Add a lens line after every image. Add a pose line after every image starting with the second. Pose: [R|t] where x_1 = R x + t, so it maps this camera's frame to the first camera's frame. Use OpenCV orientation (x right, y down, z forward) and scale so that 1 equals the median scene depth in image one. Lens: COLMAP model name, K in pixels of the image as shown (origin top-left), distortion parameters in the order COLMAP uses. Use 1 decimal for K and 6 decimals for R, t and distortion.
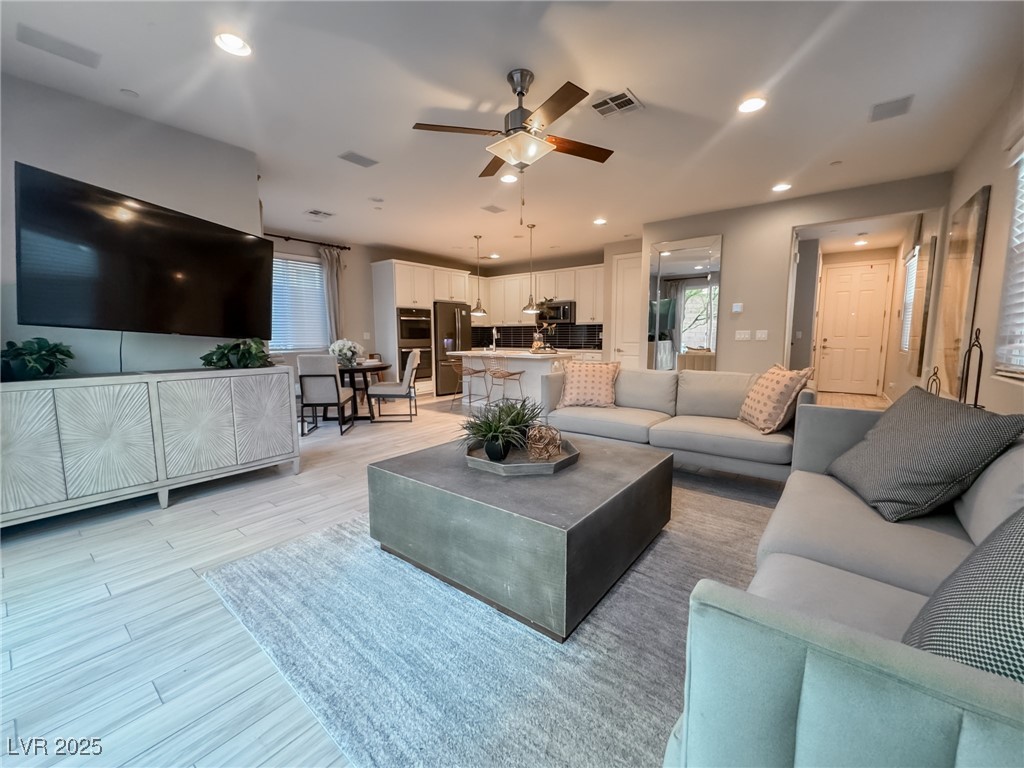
lens RADIAL K [[413.6, 0, 511.0], [0, 413.6, 382.4], [0, 0, 1]] dist [-0.003915, 0.000074]
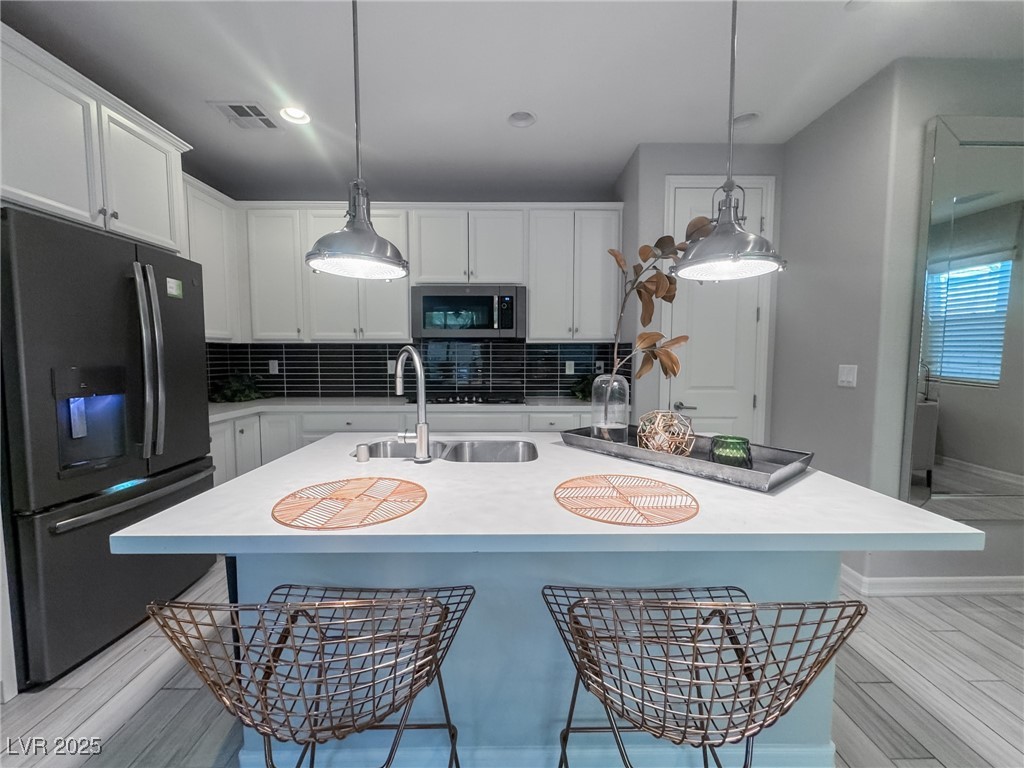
lens RADIAL K [[413.6, 0, 513.6], [0, 413.6, 382.3], [0, 0, 1]] dist [-0.003915, 0.000074]
pose [[0.775929, -0.037485, 0.629705, -0.123286], [0.067509, 0.997435, -0.023810, -0.096614], [-0.627197, 0.060986, 0.776469, 0.730415]]
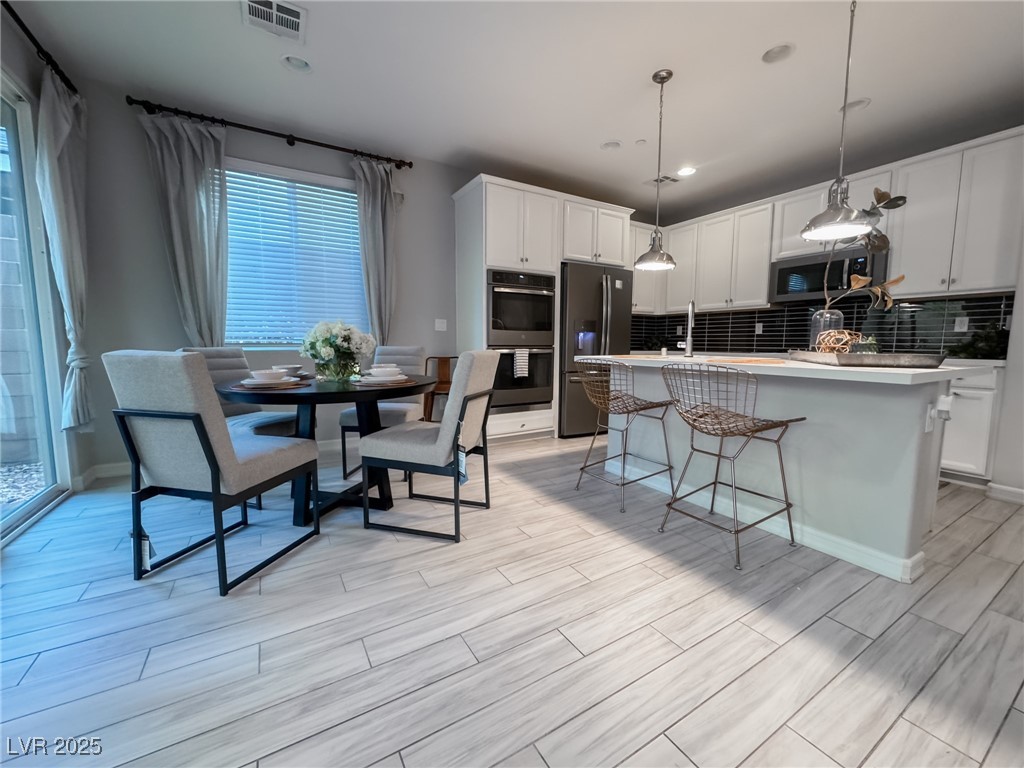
lens RADIAL K [[413.6, 0, 508.0], [0, 413.6, 382.9], [0, 0, 1]] dist [-0.003915, 0.000074]
pose [[0.932580, 0.044503, -0.358211, -0.054867], [-0.050181, 0.998719, -0.006565, -0.032819], [0.357459, 0.024097, 0.933618, 0.491548]]
